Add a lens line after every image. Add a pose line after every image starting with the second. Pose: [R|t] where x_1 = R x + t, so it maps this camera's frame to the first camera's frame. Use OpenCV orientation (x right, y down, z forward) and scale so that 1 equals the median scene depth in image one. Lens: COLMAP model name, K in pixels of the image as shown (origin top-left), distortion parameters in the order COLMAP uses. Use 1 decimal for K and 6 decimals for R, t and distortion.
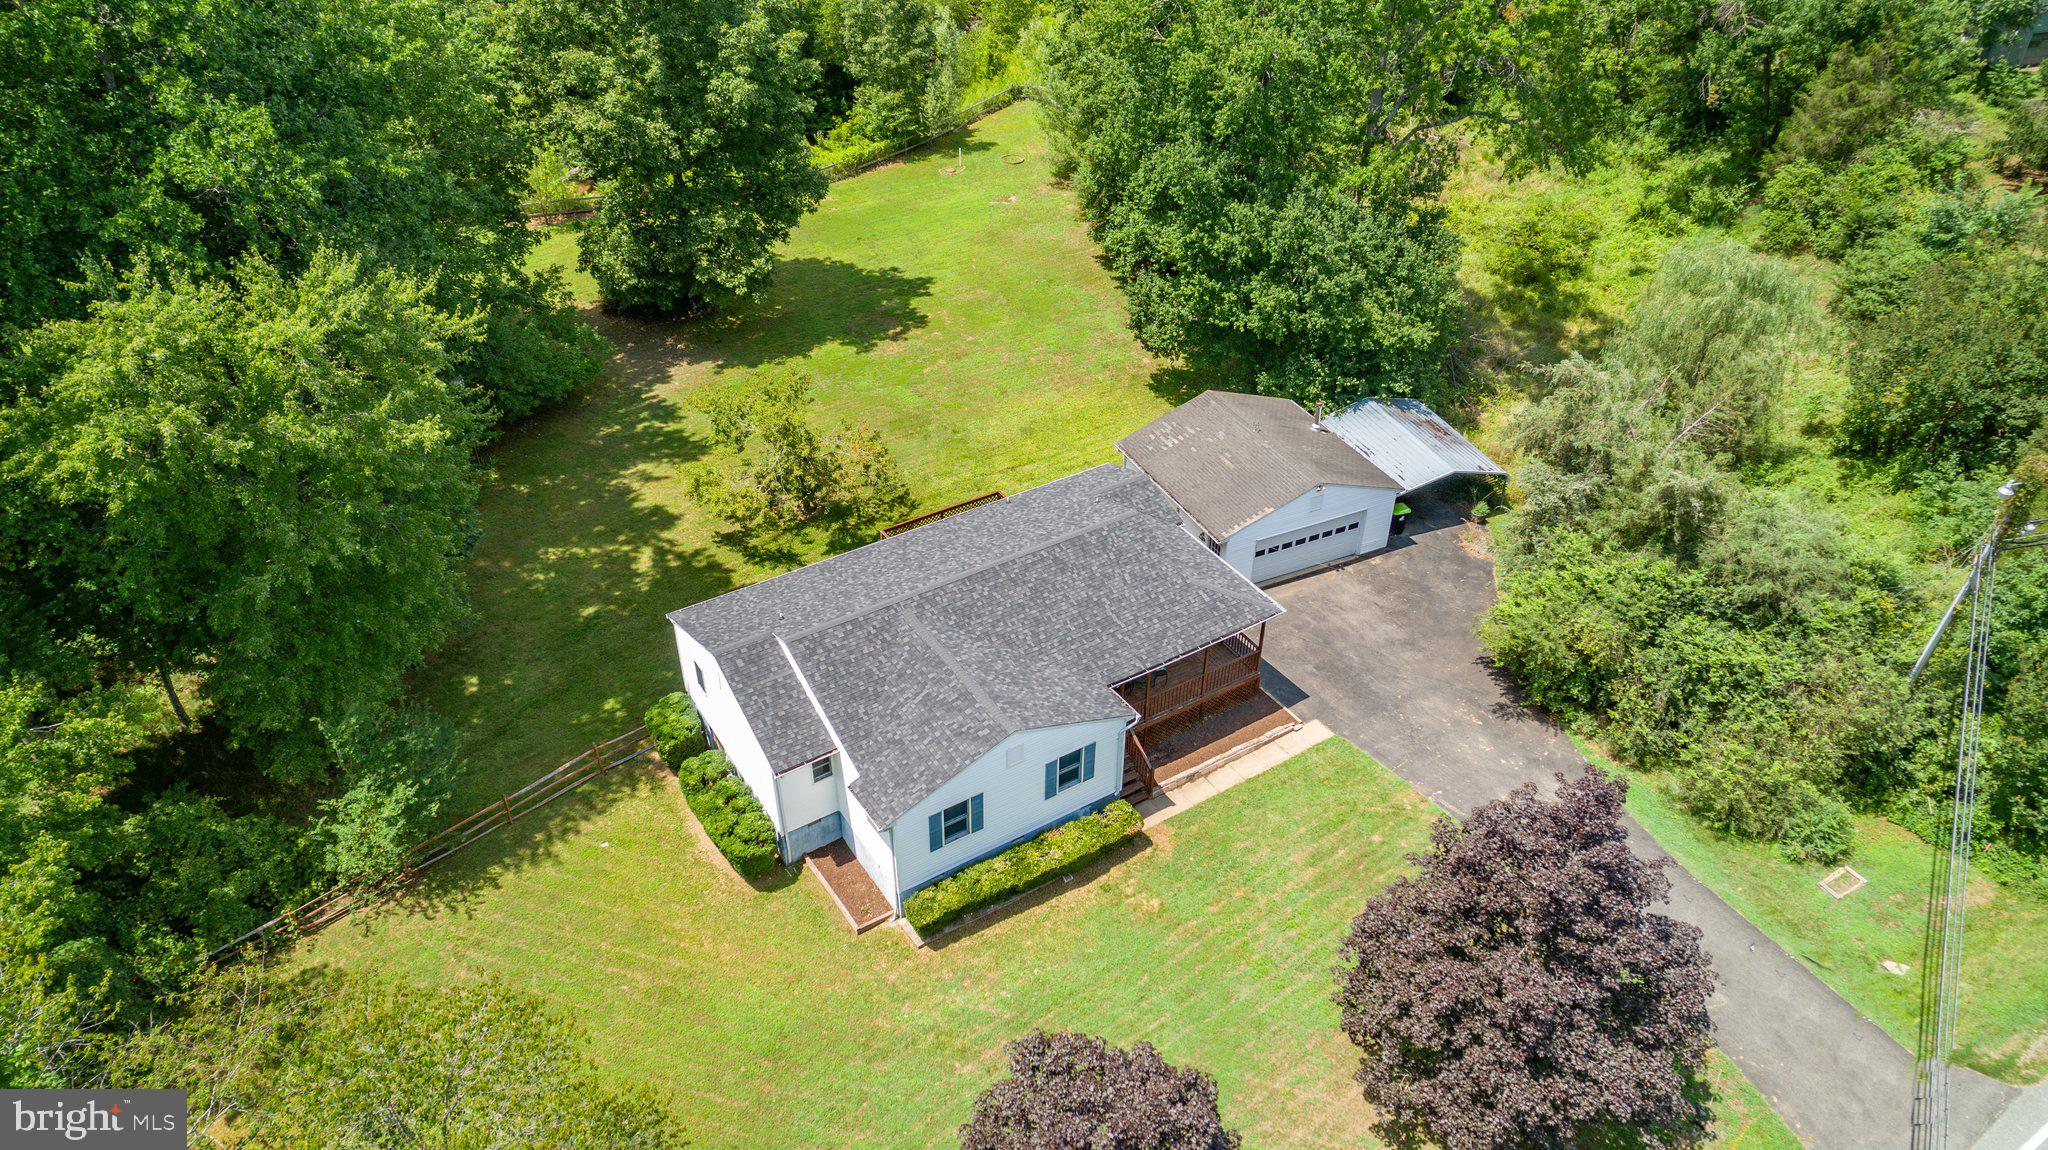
lens RADIAL K [[1383.9, 0, 1021.2], [0, 1383.9, 574.7], [0, 0, 1]] dist [-0.017666, 0.017376]
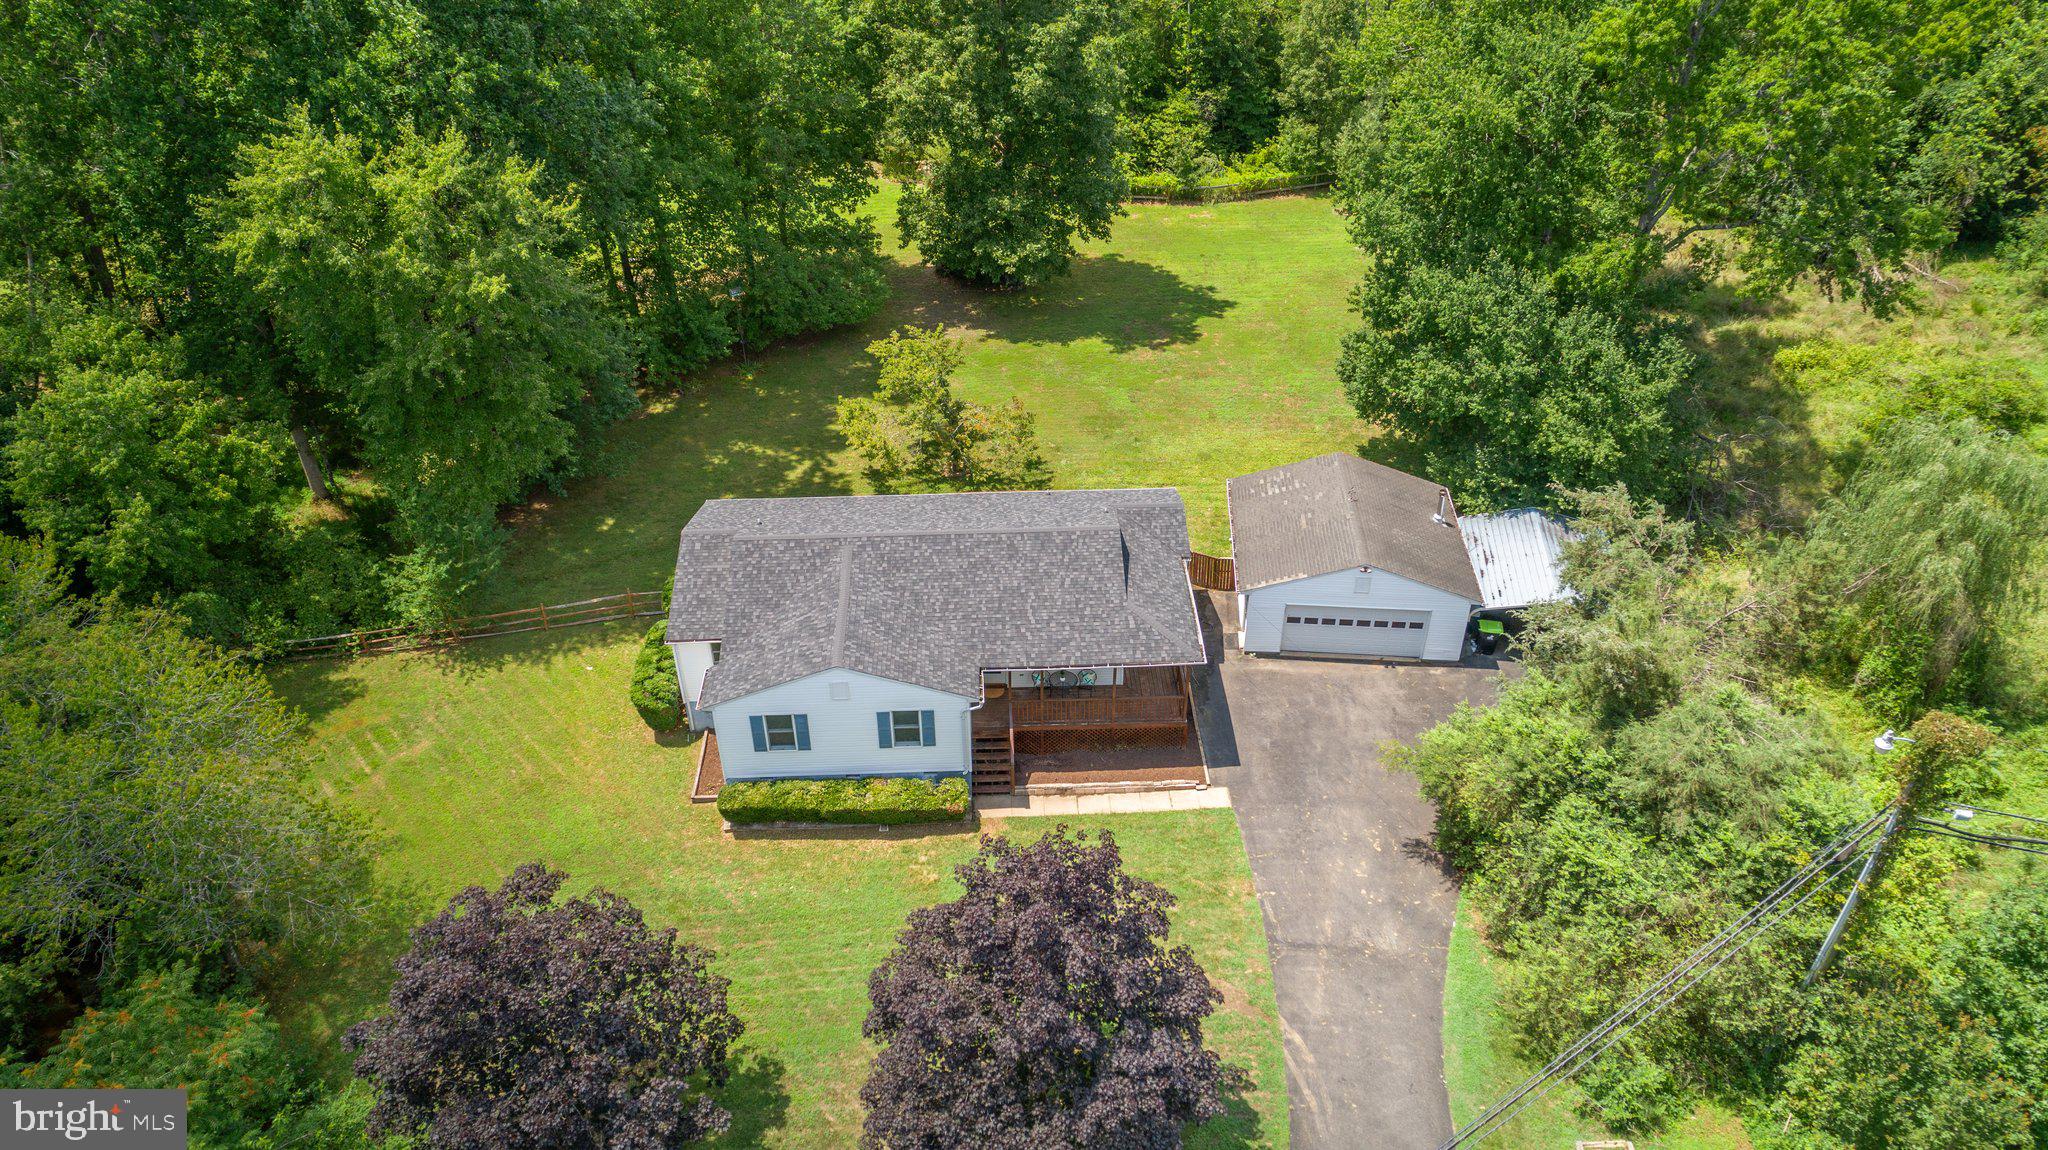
lens RADIAL K [[1383.9, 0, 1022.2], [0, 1383.9, 574.2], [0, 0, 1]] dist [-0.017666, 0.017376]
pose [[0.864620, 0.279012, -0.417834, 0.399317], [-0.290357, 0.956177, 0.037663, -0.027069], [0.410031, 0.088757, 0.907743, 0.059813]]
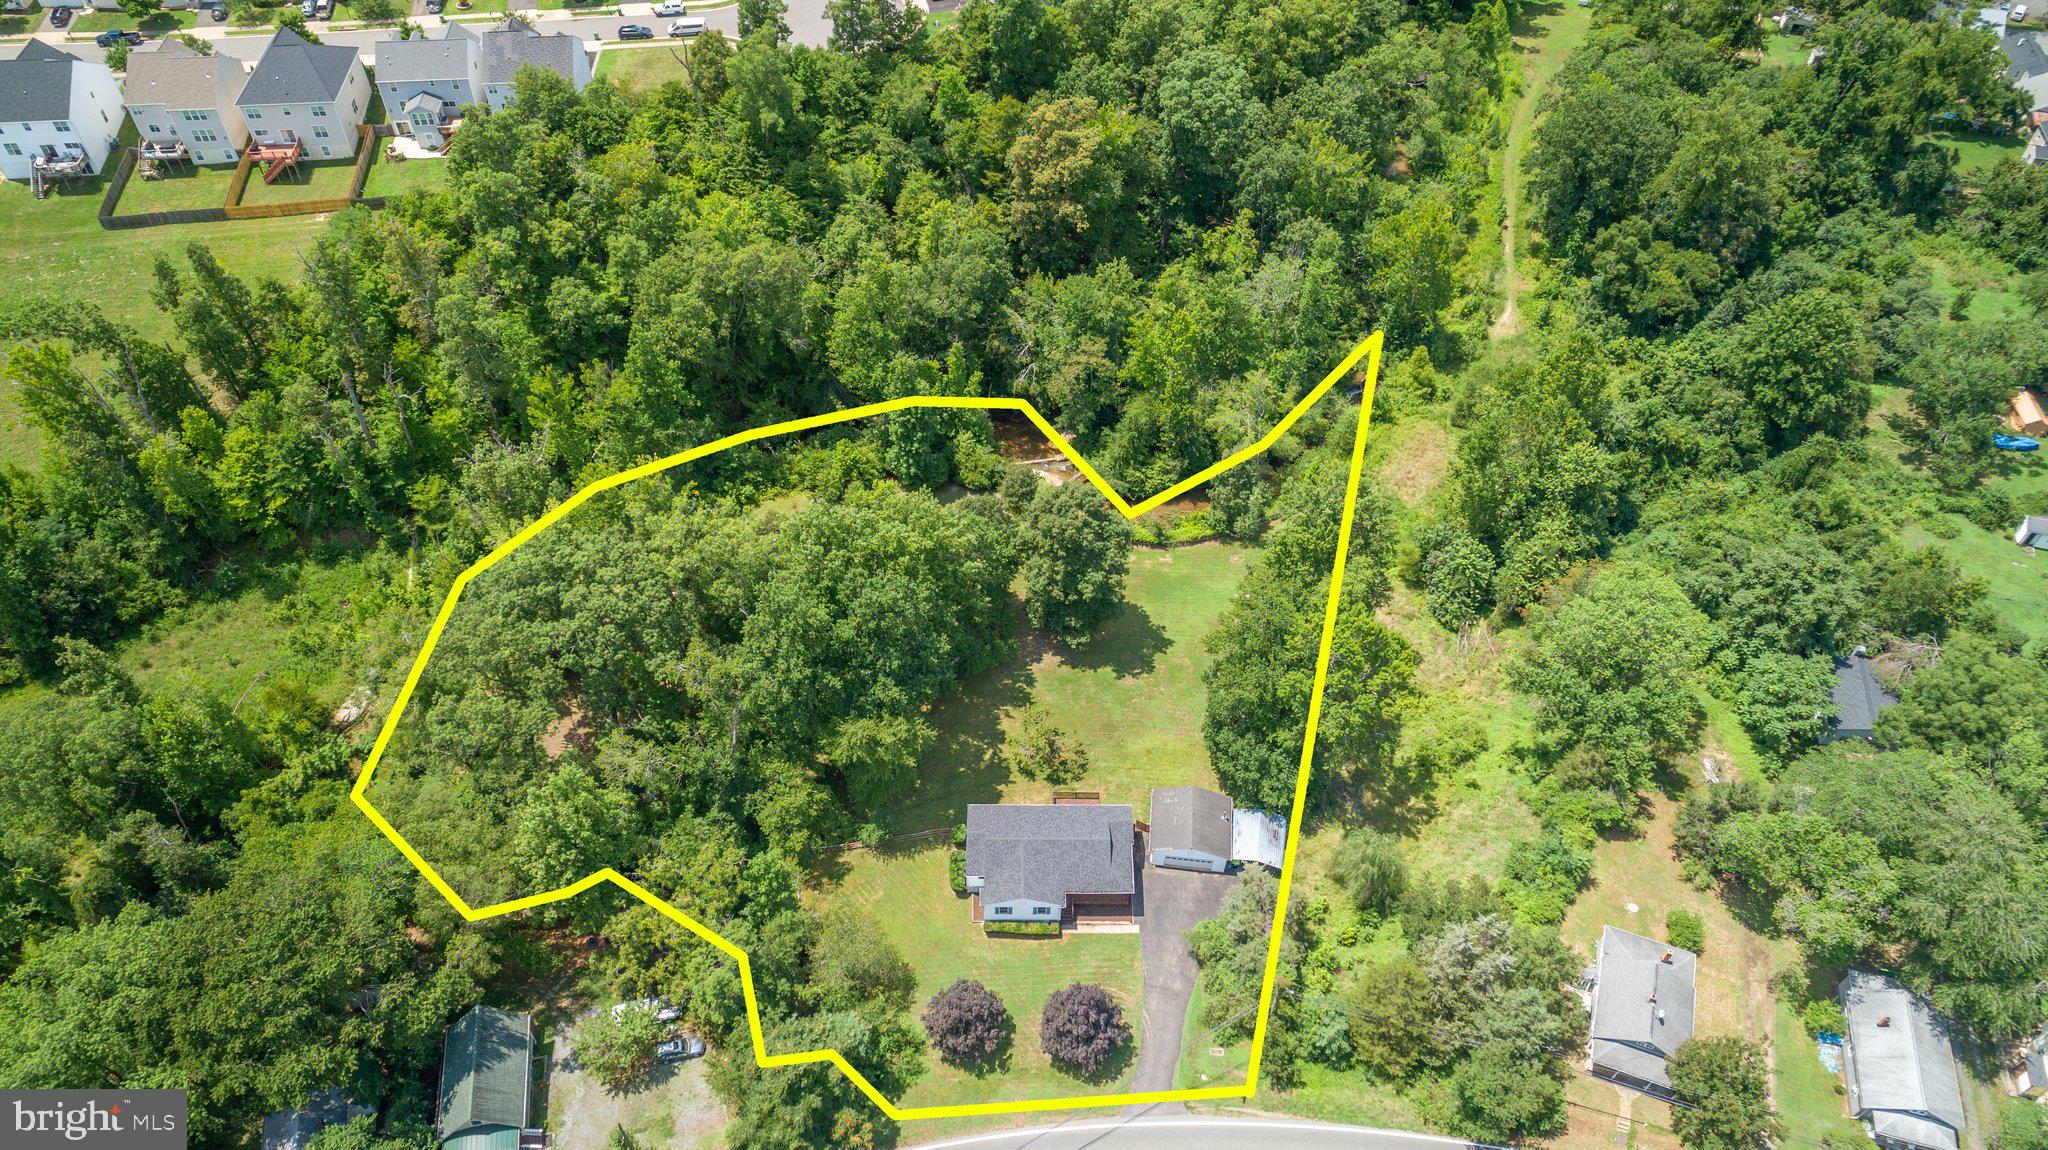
lens RADIAL K [[1383.9, 0, 1018.6], [0, 1383.9, 576.9], [0, 0, 1]] dist [-0.017666, 0.017376]
pose [[0.847445, 0.397585, -0.351801, 0.674724], [-0.325653, 0.912662, 0.246979, -1.127904], [0.419270, -0.094736, 0.902905, -1.600950]]
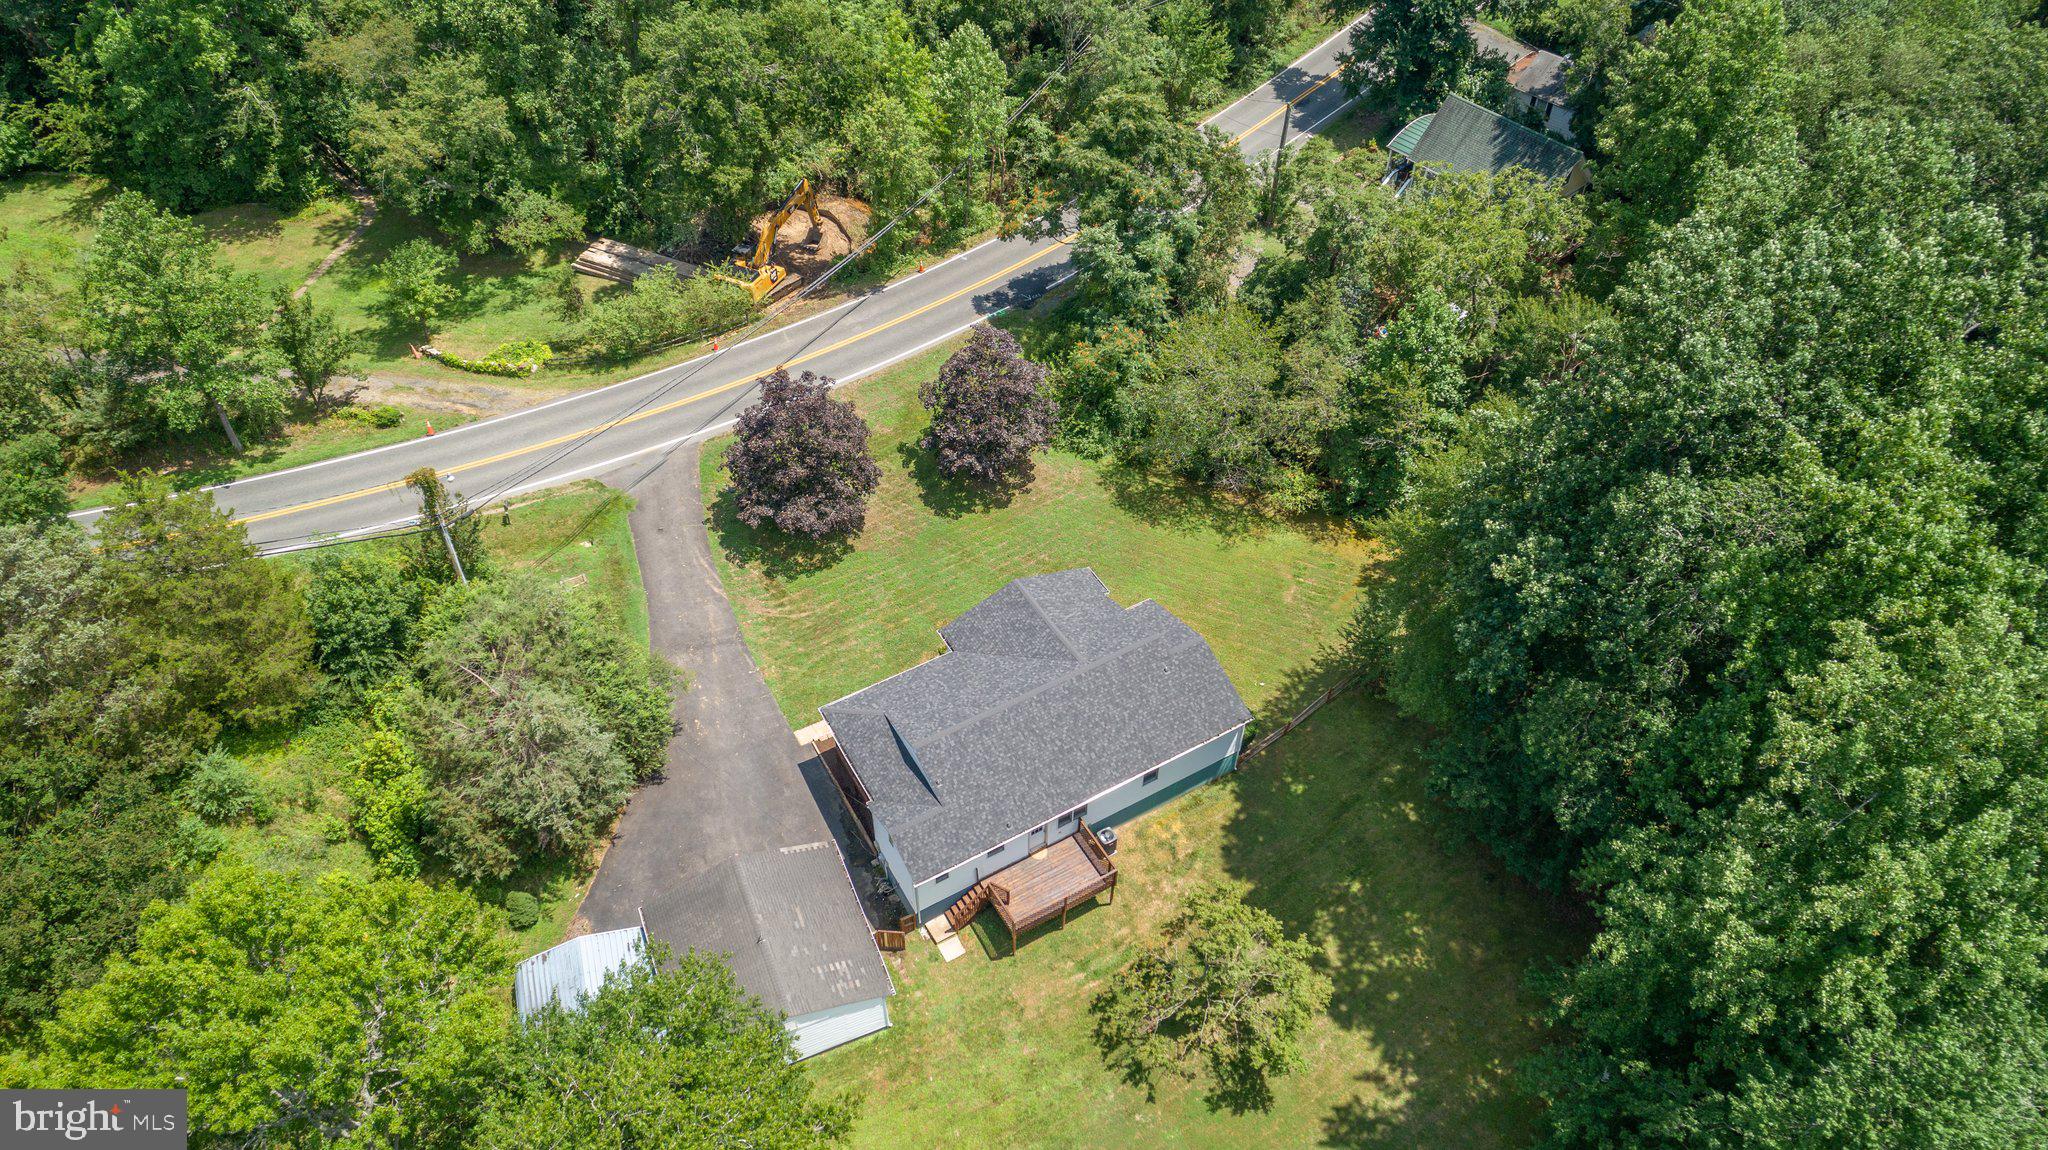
lens RADIAL K [[1383.9, 0, 1029.7], [0, 1383.9, 578.9], [0, 0, 1]] dist [-0.017666, 0.017376]
pose [[-0.999335, -0.030592, 0.019854, -0.044987], [0.016035, 0.120364, 0.992600, -1.202460], [-0.032755, 0.992258, -0.119793, 0.887914]]
